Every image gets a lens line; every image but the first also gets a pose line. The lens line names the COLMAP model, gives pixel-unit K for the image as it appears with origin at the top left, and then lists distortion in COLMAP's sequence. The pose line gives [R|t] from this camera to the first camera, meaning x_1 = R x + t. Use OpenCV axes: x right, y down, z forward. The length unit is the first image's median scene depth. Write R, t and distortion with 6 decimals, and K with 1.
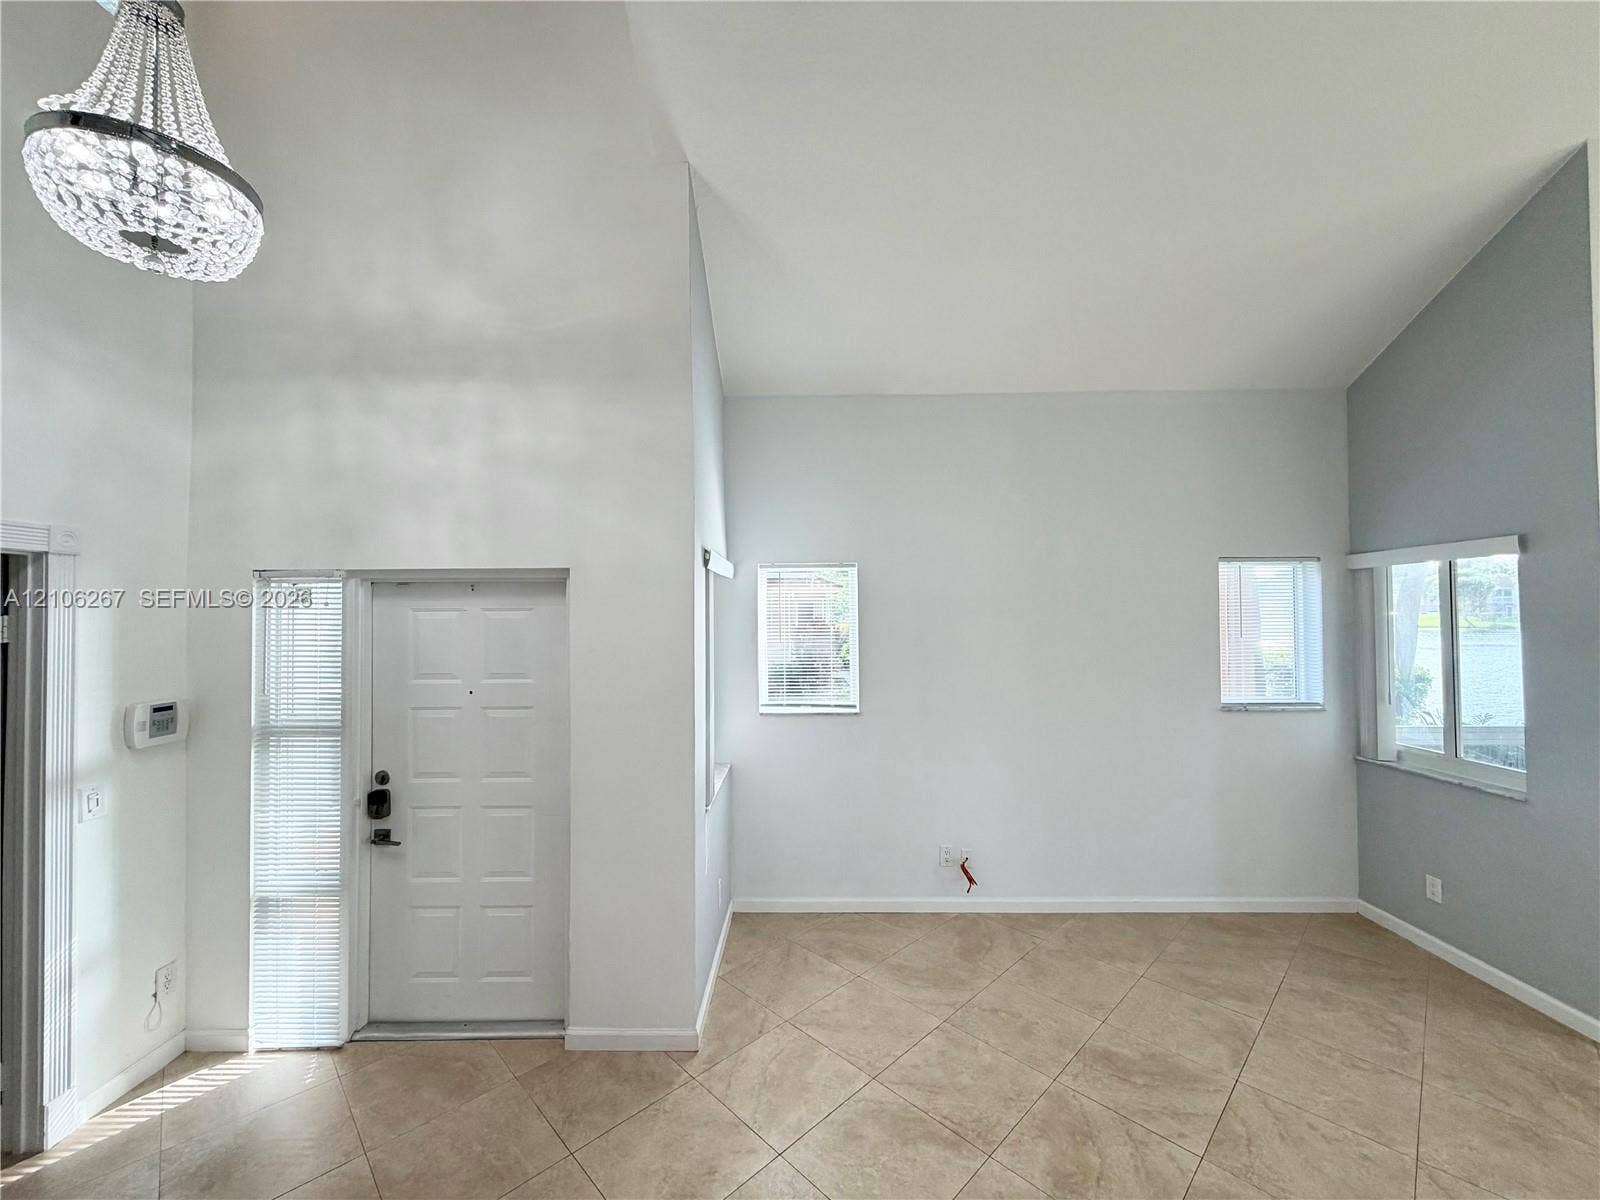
lens RADIAL K [[631.3, 0, 797.8], [0, 631.3, 602.7], [0, 0, 1]] dist [0.000516, 0.000058]
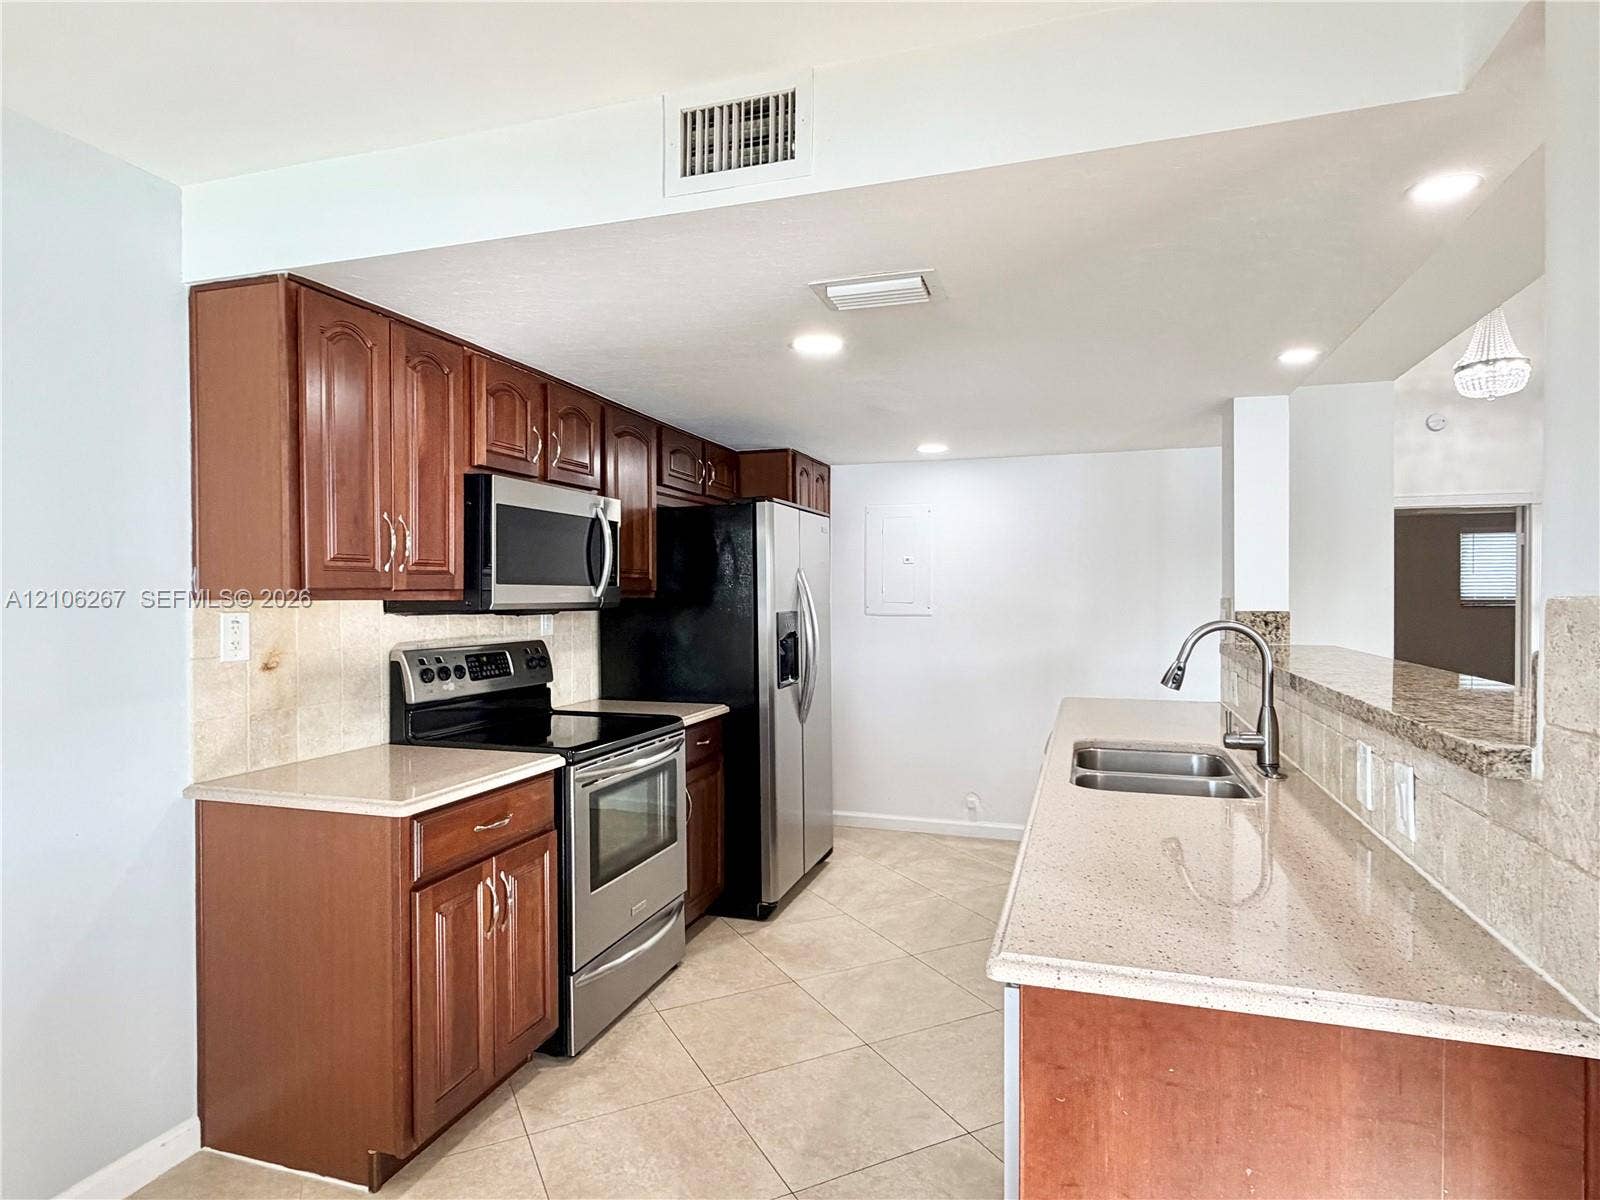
lens RADIAL K [[891.3, 0, 798.8], [0, 891.3, 602.3], [0, 0, 1]] dist [0.002859, -0.000080]
pose [[-0.297600, 0.017146, -0.954537, 2.187115], [0.026836, 0.999594, 0.009589, 0.143685], [0.954314, -0.022763, -0.297939, -0.449166]]
